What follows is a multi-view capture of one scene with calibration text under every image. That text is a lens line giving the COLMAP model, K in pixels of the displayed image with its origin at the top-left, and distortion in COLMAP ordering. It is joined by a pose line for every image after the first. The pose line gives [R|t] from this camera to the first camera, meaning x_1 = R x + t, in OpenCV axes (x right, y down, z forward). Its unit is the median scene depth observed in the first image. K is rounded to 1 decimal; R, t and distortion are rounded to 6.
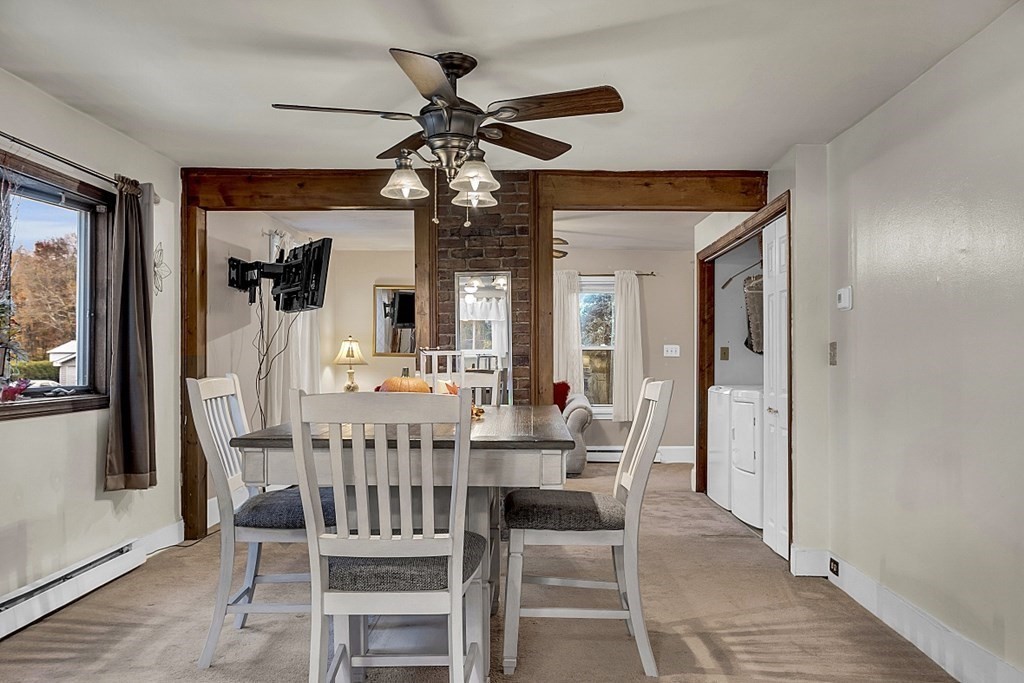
lens RADIAL K [[769.2, 0, 511.8], [0, 769.2, 343.3], [0, 0, 1]] dist [-0.012556, 0.007213]
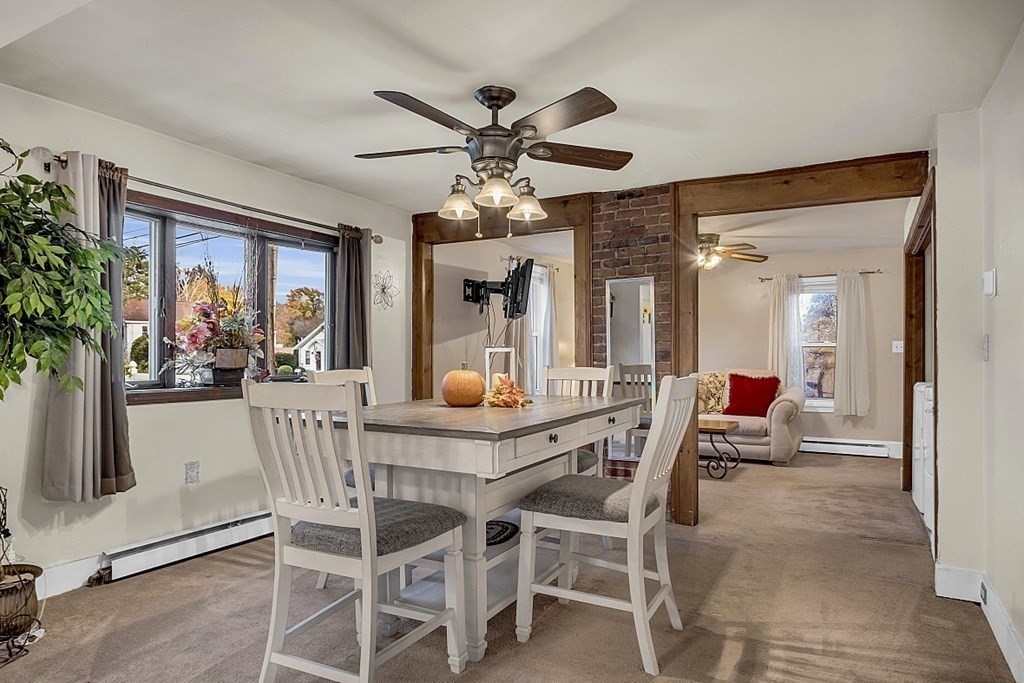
lens RADIAL K [[606.7, 0, 518.7], [0, 606.7, 344.4], [0, 0, 1]] dist [-0.019228, 0.007665]
pose [[0.889445, -0.010817, -0.456914, 0.223646], [0.011444, 0.999934, -0.001395, 0.003995], [0.456899, -0.003988, 0.889510, 0.131426]]
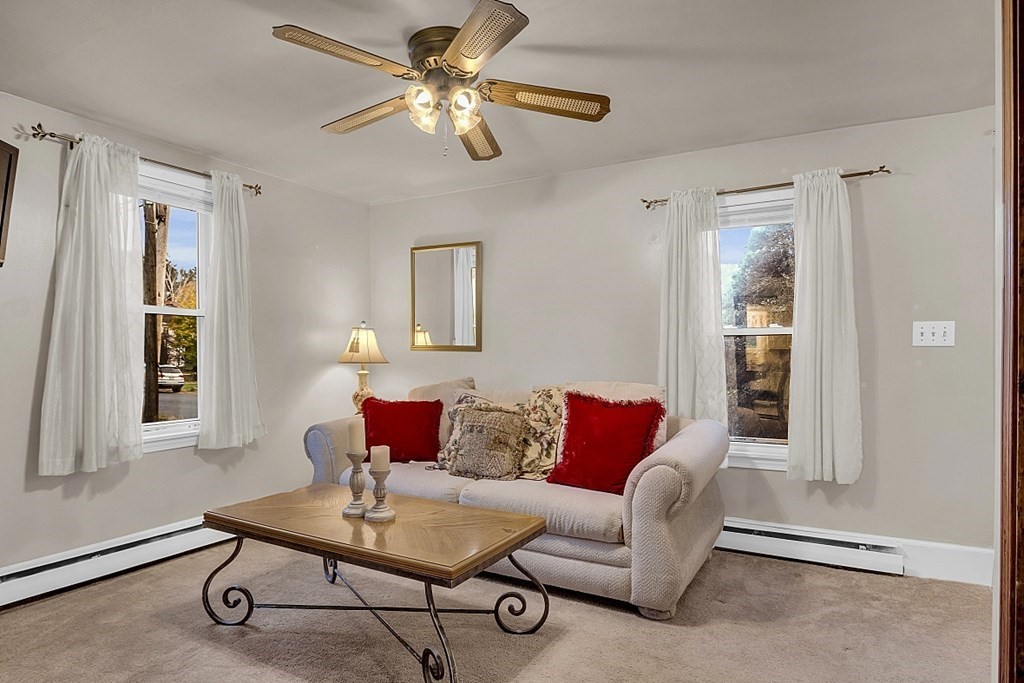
lens RADIAL K [[606.7, 0, 505.3], [0, 606.7, 345.2], [0, 0, 1]] dist [-0.019228, 0.007665]
pose [[0.896945, -0.012671, -0.441961, 0.250860], [0.015882, 0.999868, 0.003567, 0.021904], [0.441857, -0.010219, 0.897027, 1.016719]]
